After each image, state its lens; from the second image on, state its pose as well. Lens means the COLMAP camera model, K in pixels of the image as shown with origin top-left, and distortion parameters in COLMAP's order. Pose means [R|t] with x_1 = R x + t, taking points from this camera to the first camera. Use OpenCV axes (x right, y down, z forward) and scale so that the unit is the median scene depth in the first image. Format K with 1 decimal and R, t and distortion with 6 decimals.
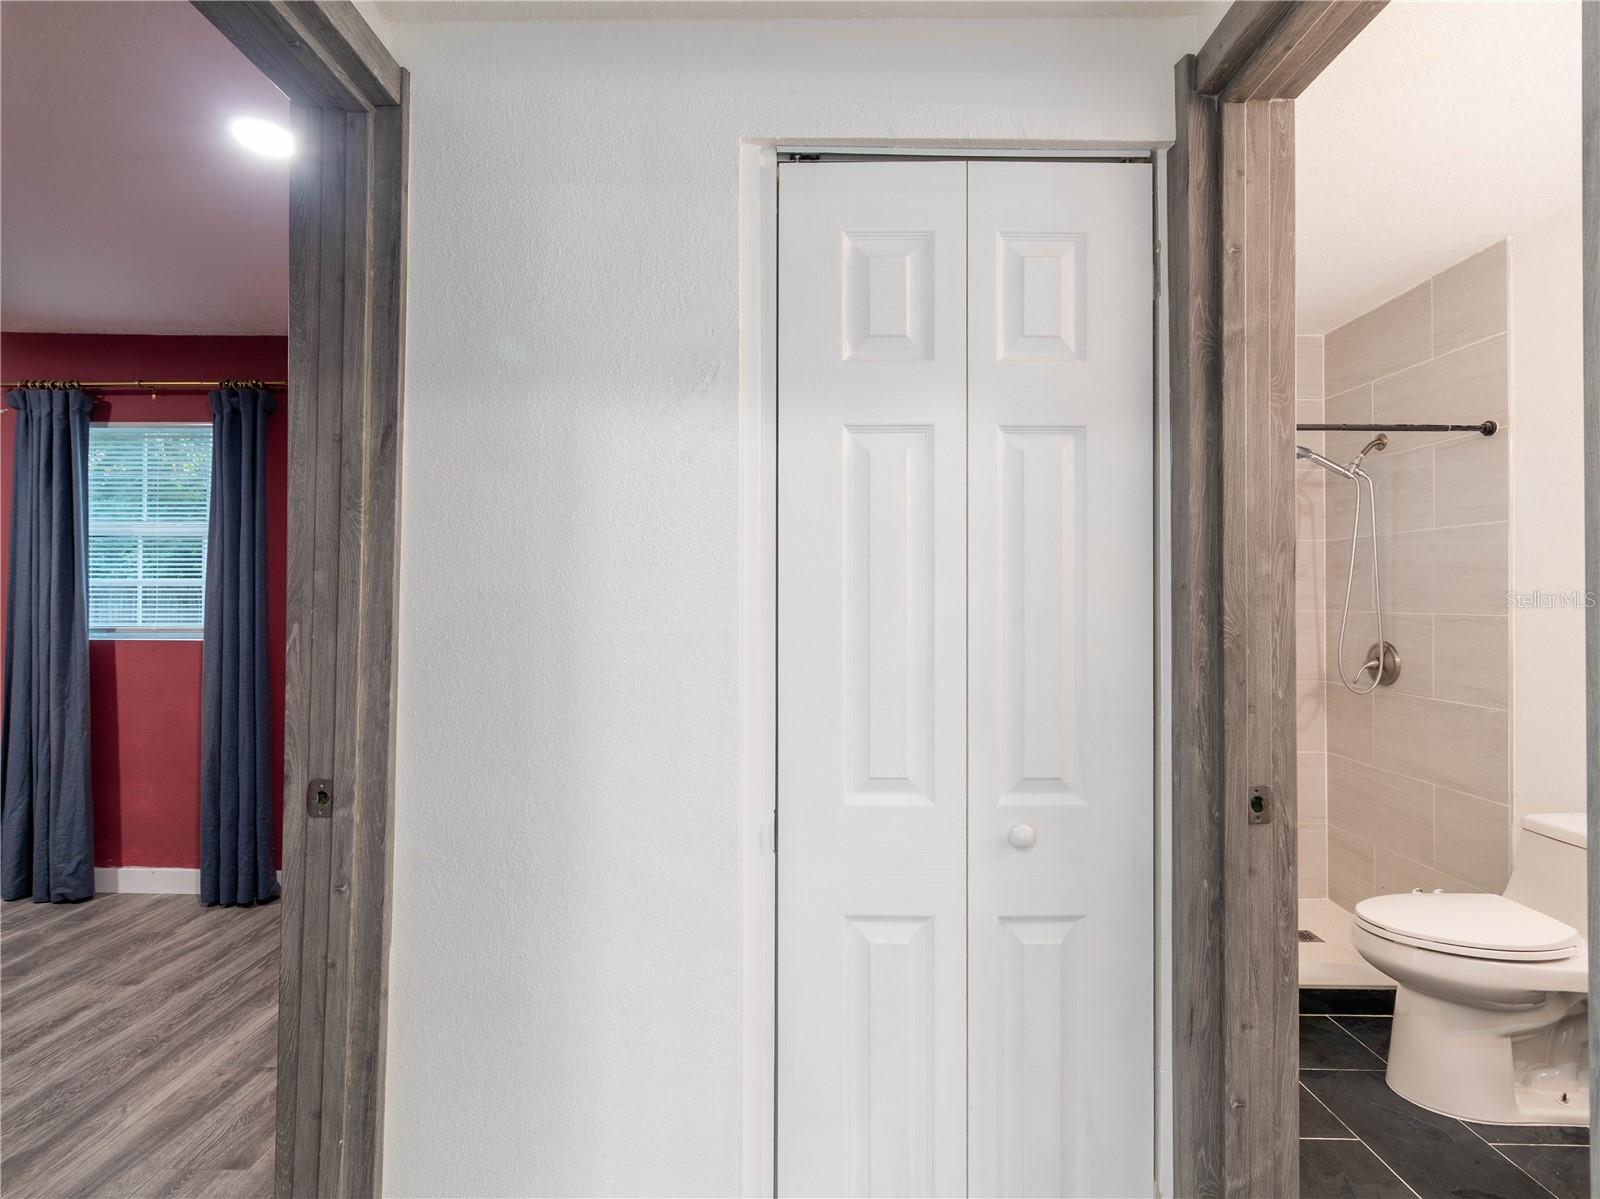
lens RADIAL K [[856.4, 0, 855.7], [0, 856.4, 591.1], [0, 0, 1]] dist [0.005068, -0.001799]
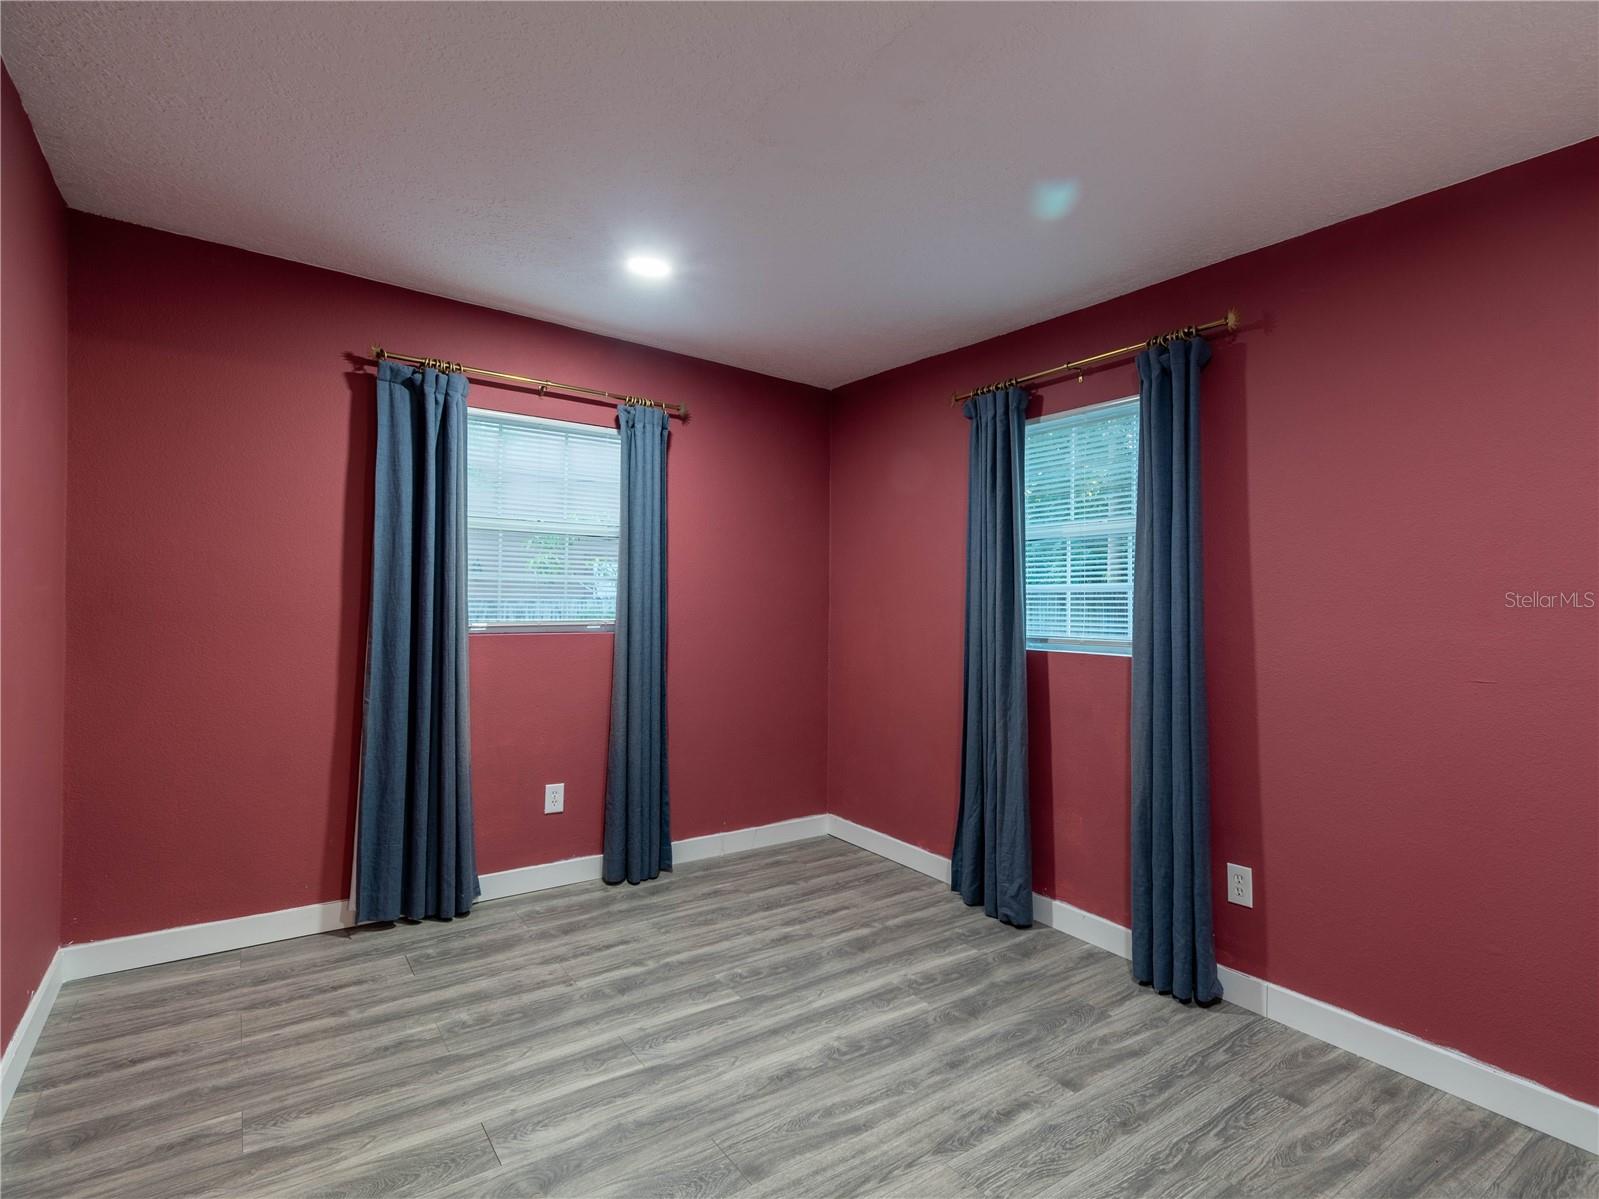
lens RADIAL K [[855.8, 0, 820.7], [0, 855.8, 593.4], [0, 0, 1]] dist [0.005068, -0.001799]
pose [[0.570688, -0.006871, -0.821138, -0.253412], [0.005152, 0.999975, -0.004787, -0.001901], [0.821151, -0.001498, 0.570709, 0.282928]]
